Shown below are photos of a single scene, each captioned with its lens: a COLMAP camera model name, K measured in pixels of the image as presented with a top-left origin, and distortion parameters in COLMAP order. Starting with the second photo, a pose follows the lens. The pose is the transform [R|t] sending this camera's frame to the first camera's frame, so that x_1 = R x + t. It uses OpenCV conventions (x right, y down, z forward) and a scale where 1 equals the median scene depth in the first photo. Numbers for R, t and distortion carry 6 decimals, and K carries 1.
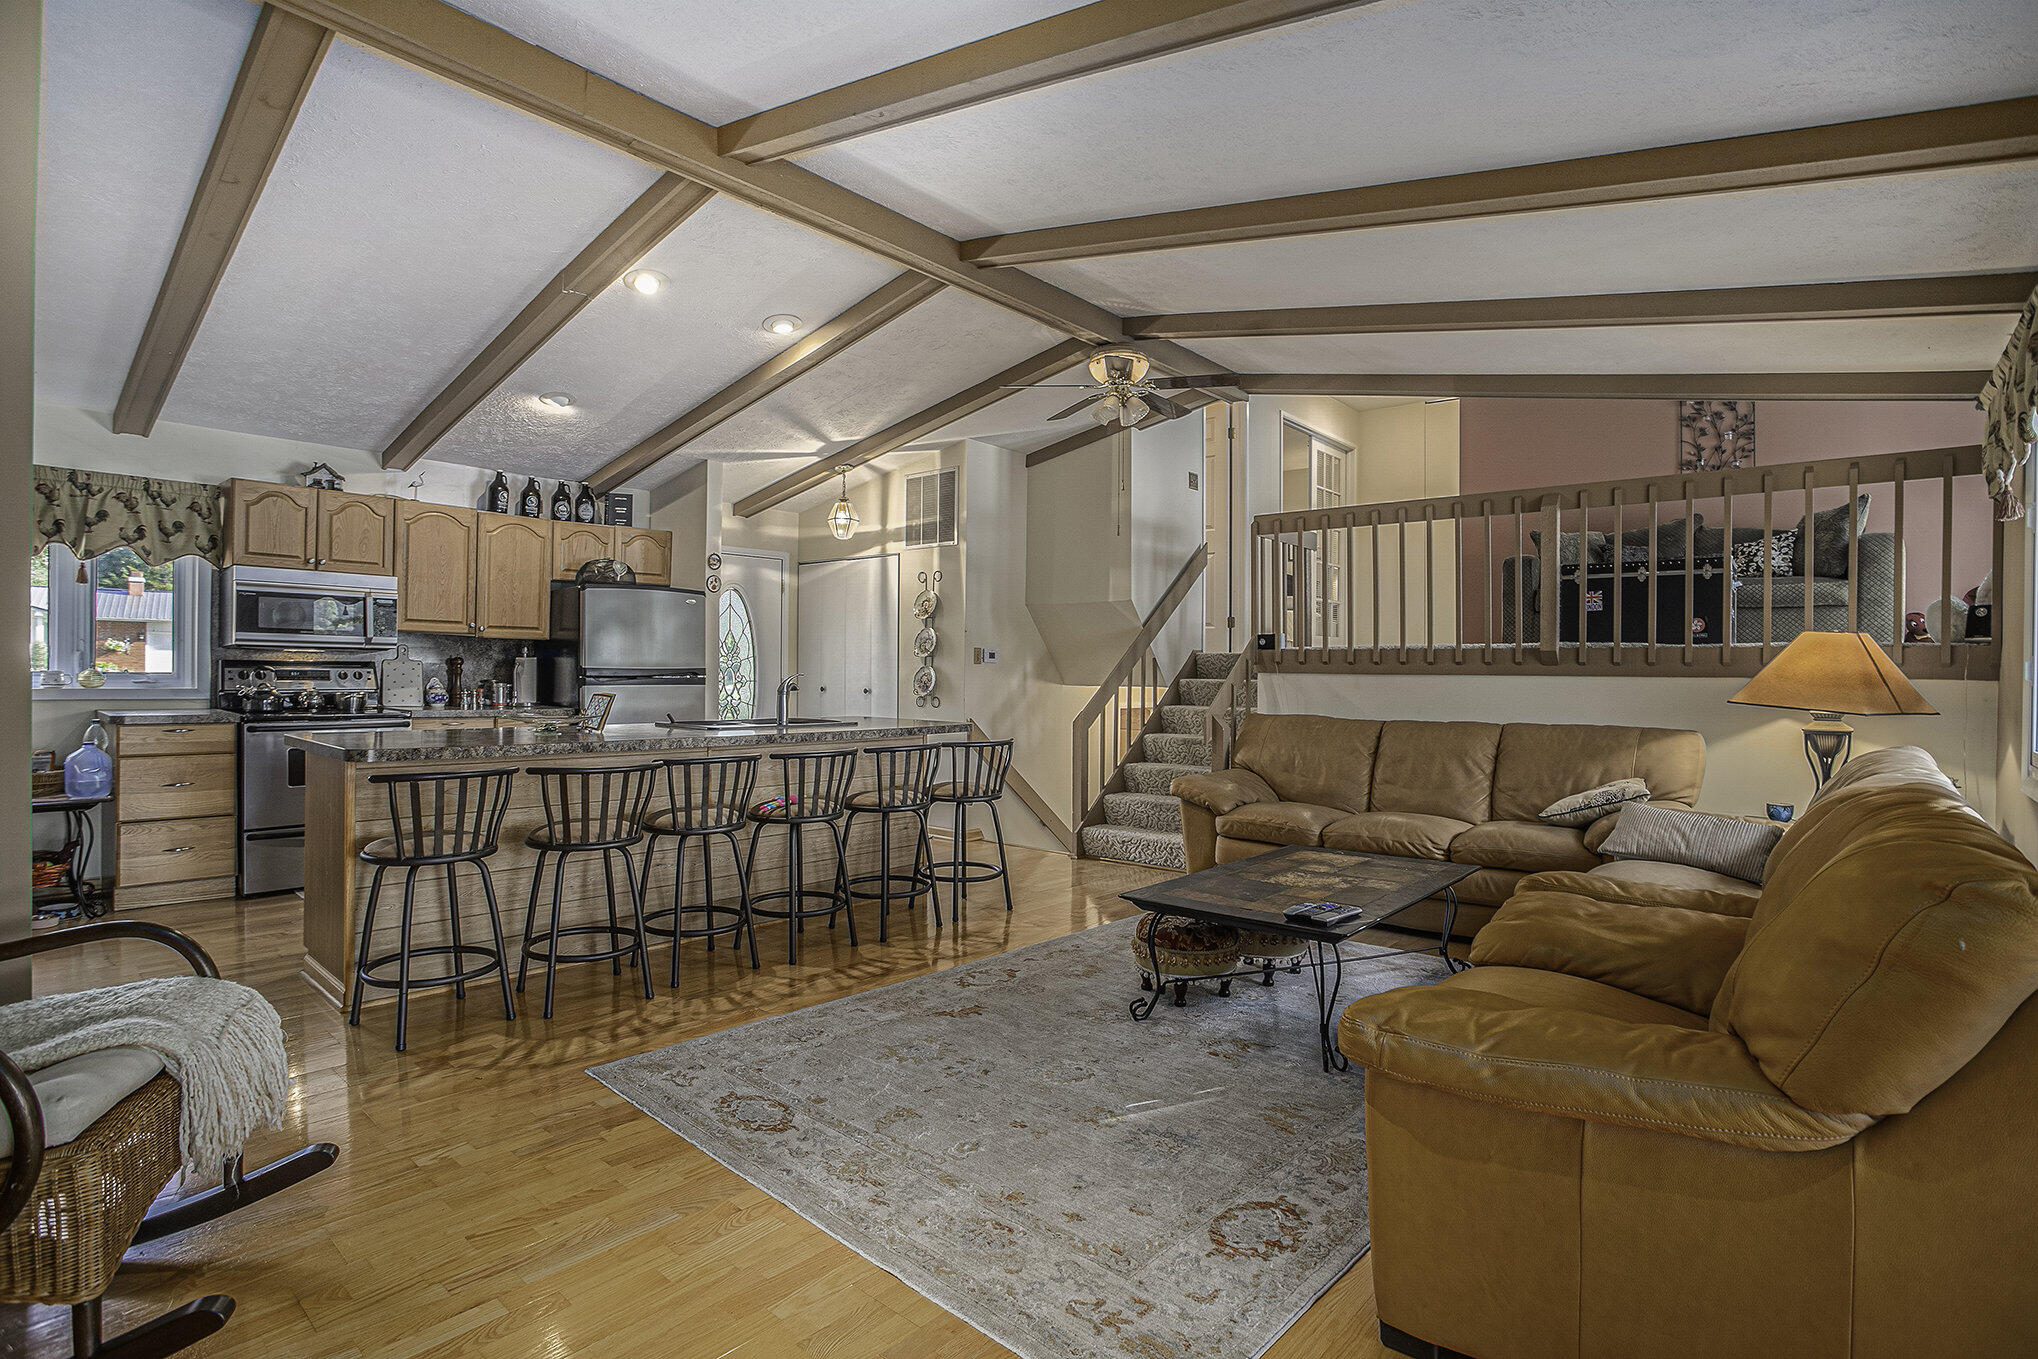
lens RADIAL K [[998.0, 0, 1018.3], [0, 998.0, 676.9], [0, 0, 1]] dist [-0.072232, 0.030178]
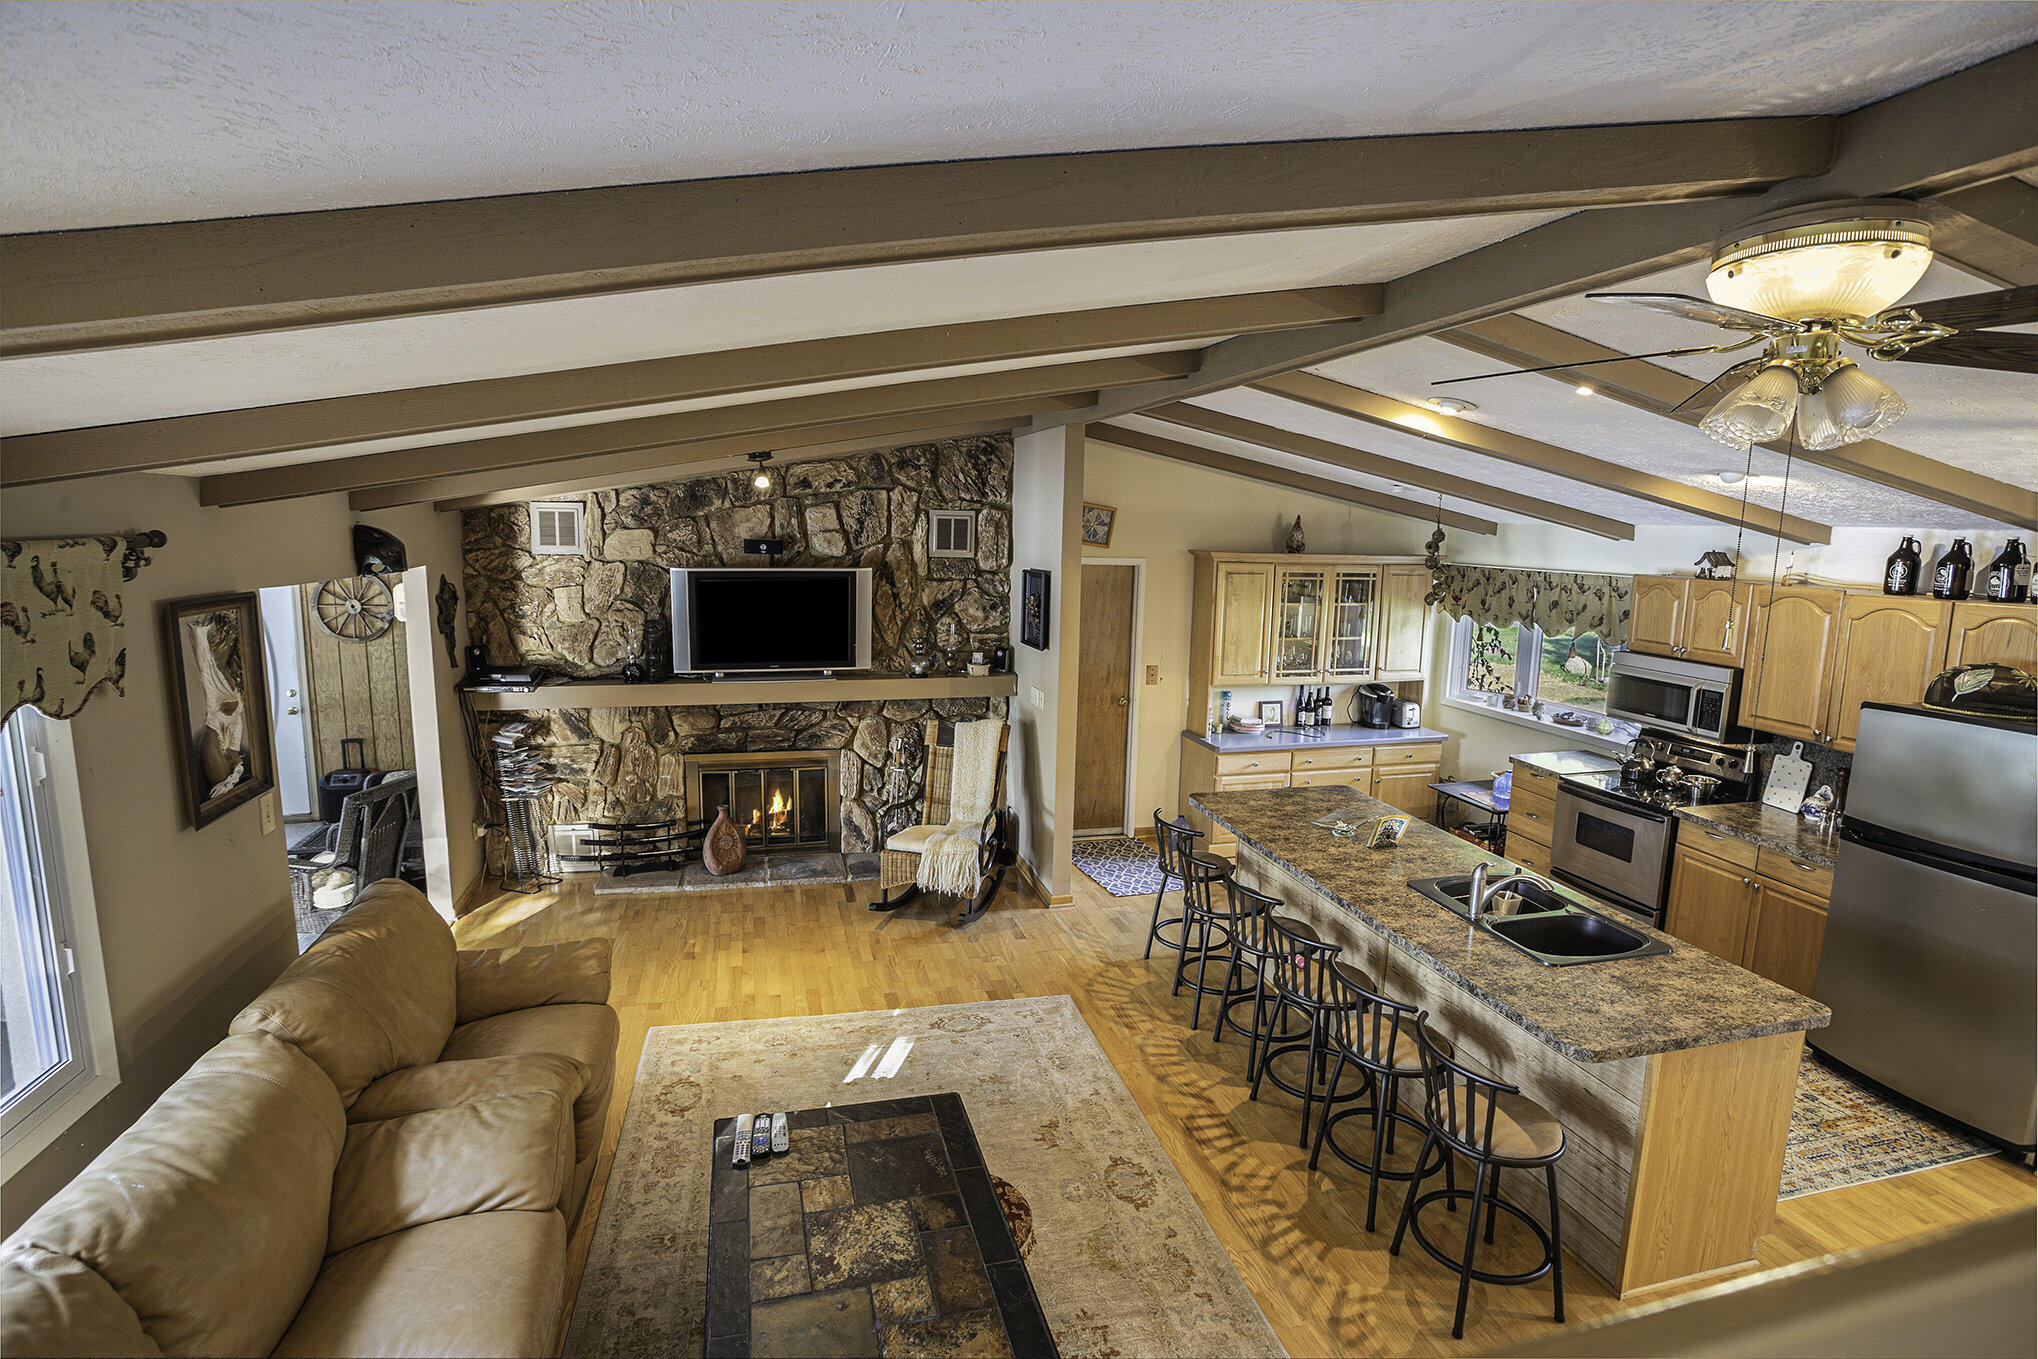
lens RADIAL K [[989.6, 0, 1018.0], [0, 989.6, 680.3], [0, 0, 1]] dist [-0.073823, 0.030558]
pose [[-0.554425, 0.107520, -0.825259, 0.523864], [-0.029046, 0.988515, 0.148305, -0.216078], [0.831726, 0.106195, -0.544935, 0.959629]]
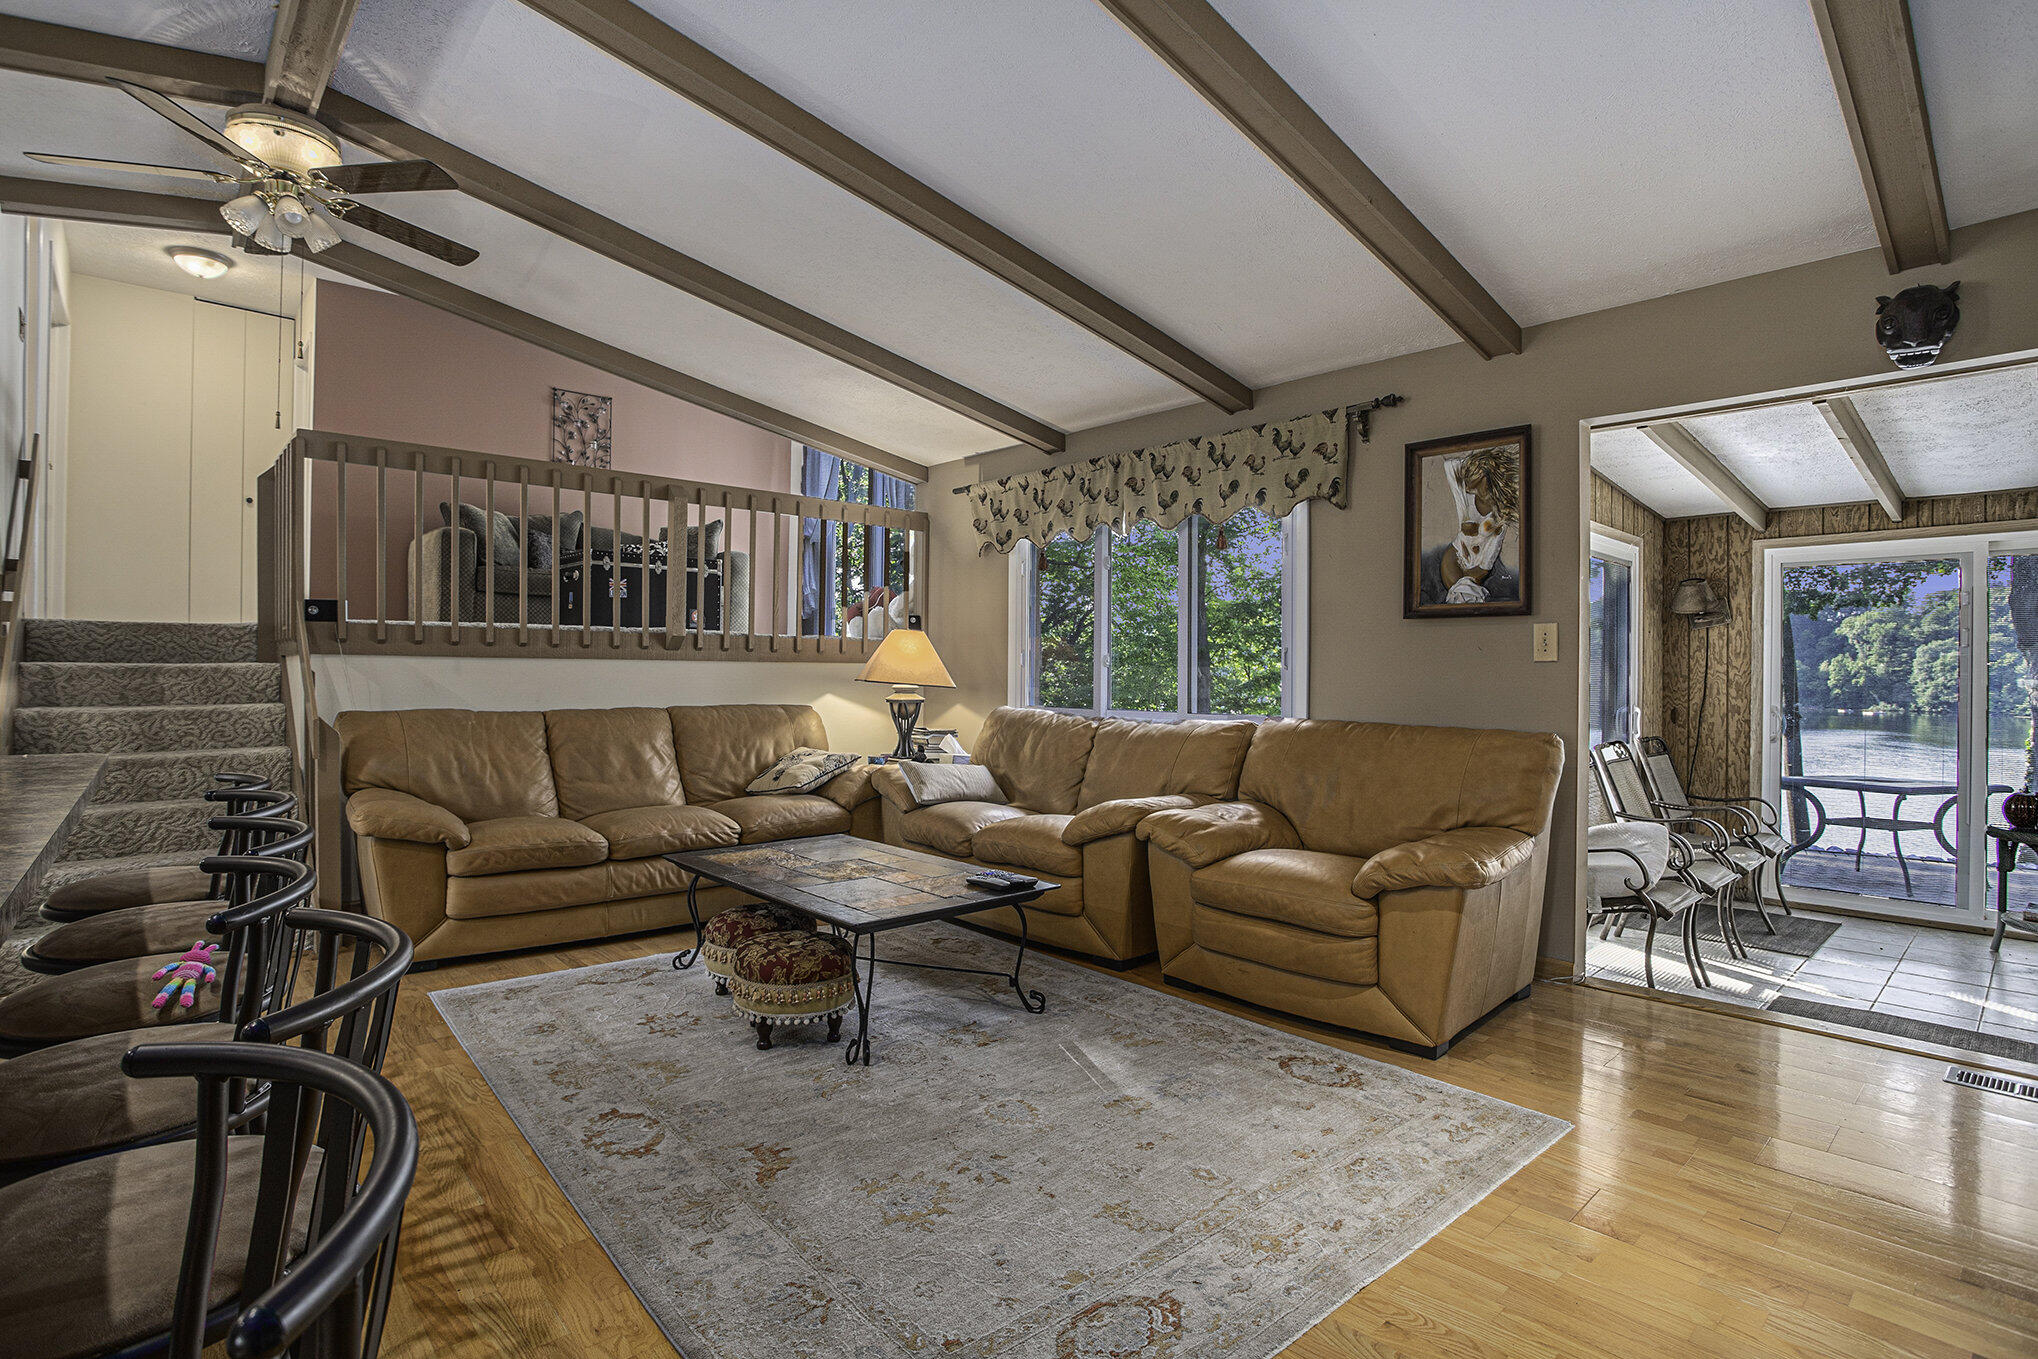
lens RADIAL K [[1009.1, 0, 1019.4], [0, 1009.1, 674.1], [0, 0, 1]] dist [-0.089559, 0.048554]
pose [[0.114342, -0.010409, 0.993387, -0.438084], [-0.004591, 0.999929, 0.011006, 0.000425], [-0.993431, -0.005819, 0.114286, 0.475787]]
